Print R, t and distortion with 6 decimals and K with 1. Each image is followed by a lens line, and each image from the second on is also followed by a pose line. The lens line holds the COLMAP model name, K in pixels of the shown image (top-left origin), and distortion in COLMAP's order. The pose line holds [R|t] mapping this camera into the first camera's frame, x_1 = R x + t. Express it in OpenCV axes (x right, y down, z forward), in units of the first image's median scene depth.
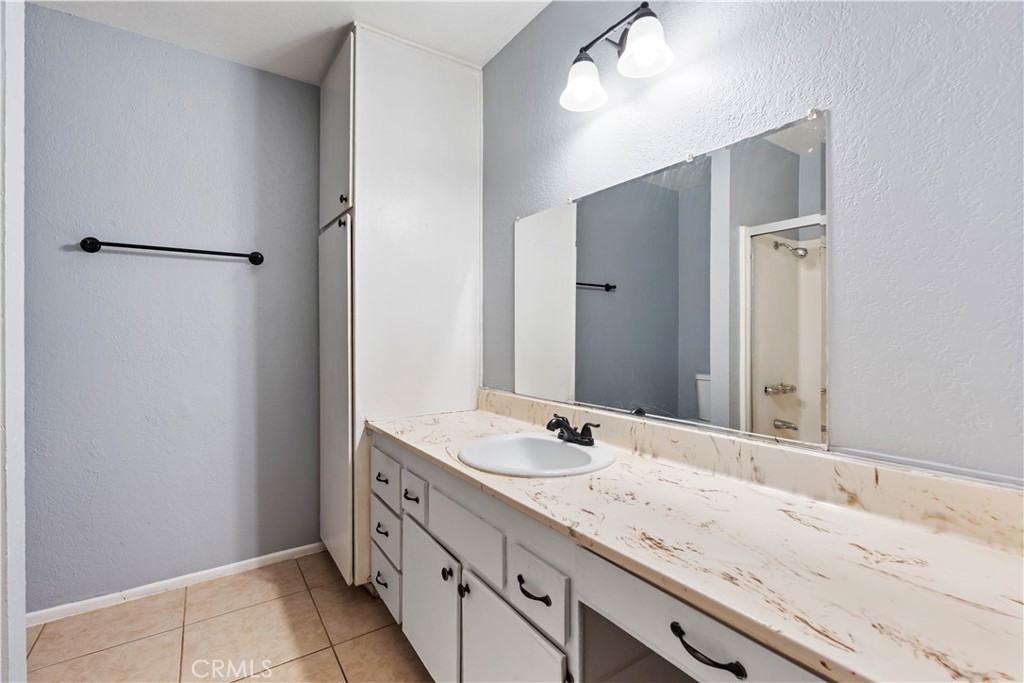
lens RADIAL K [[447.5, 0, 513.6], [0, 447.5, 338.2], [0, 0, 1]] dist [-0.007558, 0.000428]
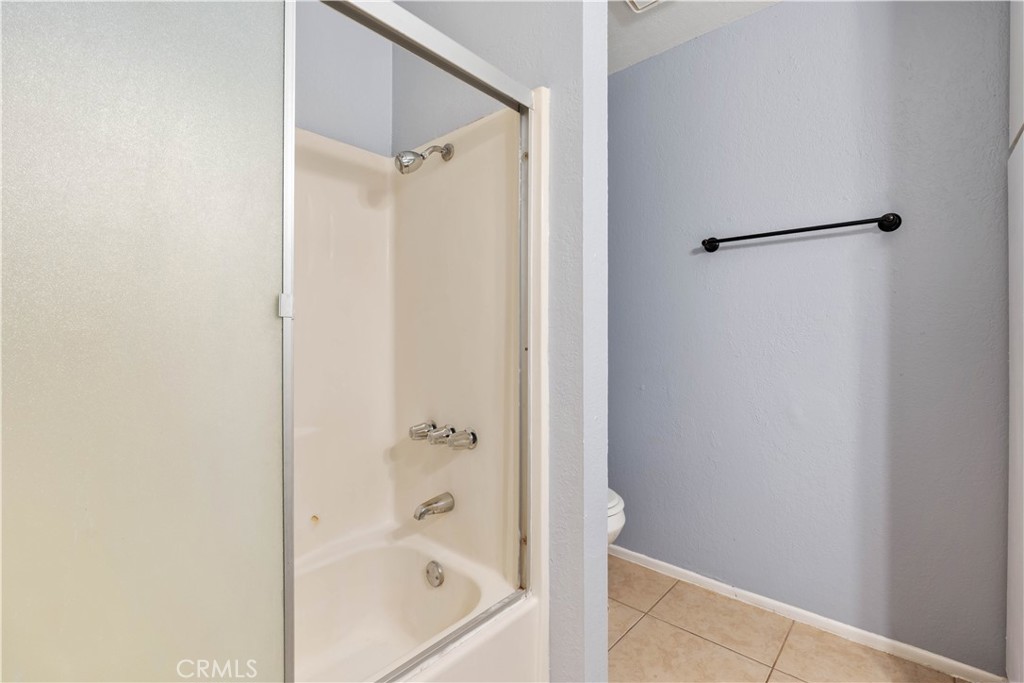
lens RADIAL K [[447.5, 0, 520.3], [0, 447.5, 340.3], [0, 0, 1]] dist [-0.007558, 0.000428]
pose [[0.238543, 0.010495, -0.971075, -0.028498], [-0.008689, 0.999925, 0.008672, 0.010576], [0.971093, 0.006369, 0.238616, 0.289511]]
